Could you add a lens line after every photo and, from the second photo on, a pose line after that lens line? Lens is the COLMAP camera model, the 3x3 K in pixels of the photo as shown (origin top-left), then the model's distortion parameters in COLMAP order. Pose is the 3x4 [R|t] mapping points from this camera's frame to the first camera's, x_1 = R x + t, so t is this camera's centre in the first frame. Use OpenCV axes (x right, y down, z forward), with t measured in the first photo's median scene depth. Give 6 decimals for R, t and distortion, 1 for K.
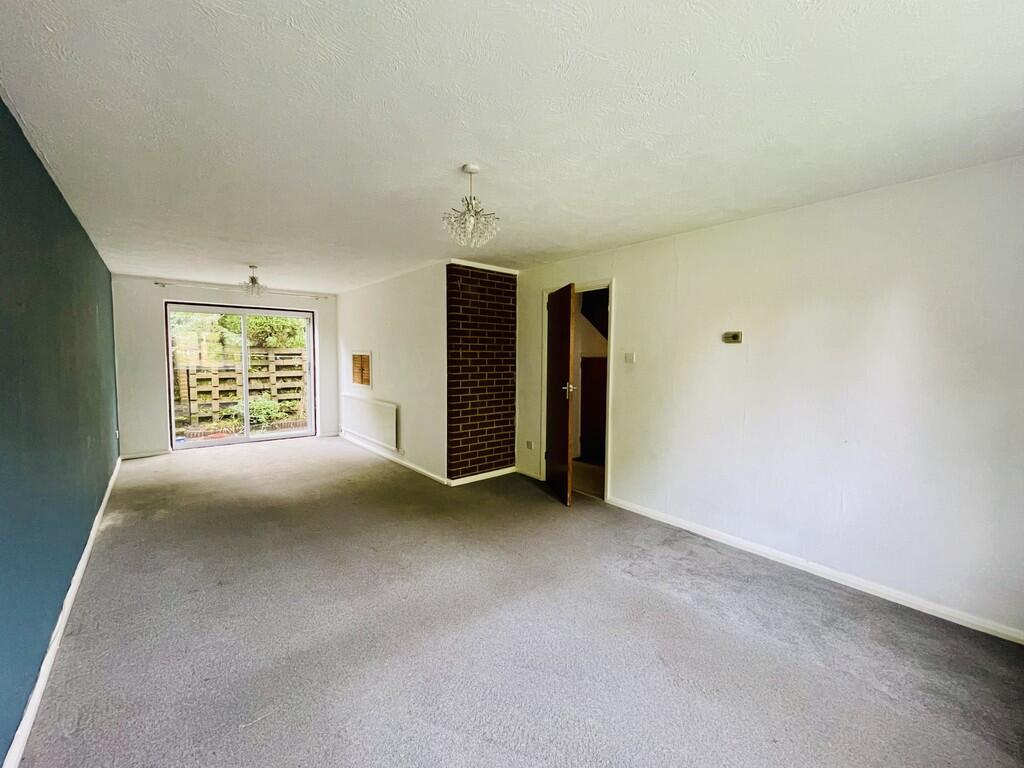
lens RADIAL K [[418.4, 0, 486.7], [0, 418.4, 382.4], [0, 0, 1]] dist [0.002890, 0.000230]
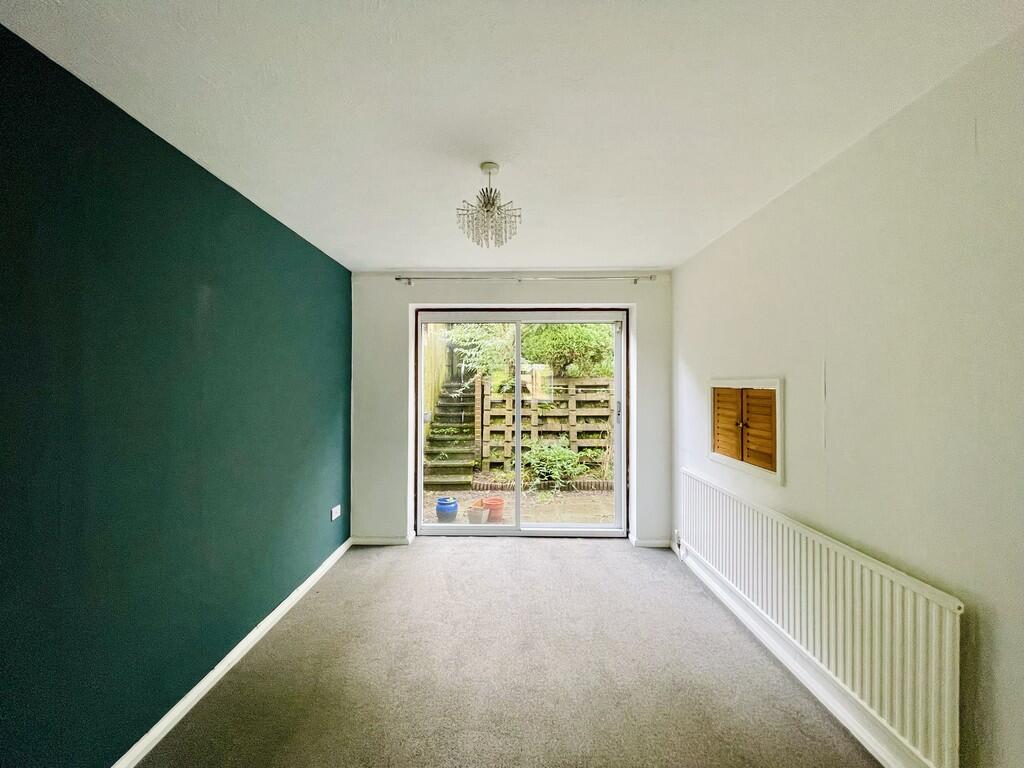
lens RADIAL K [[418.4, 0, 509.7], [0, 418.4, 383.2], [0, 0, 1]] dist [0.002890, 0.000230]
pose [[0.793647, -0.006258, -0.608346, -0.143556], [-0.036979, 0.997602, -0.058505, -0.024327], [0.607253, 0.068928, 0.791513, 0.335642]]
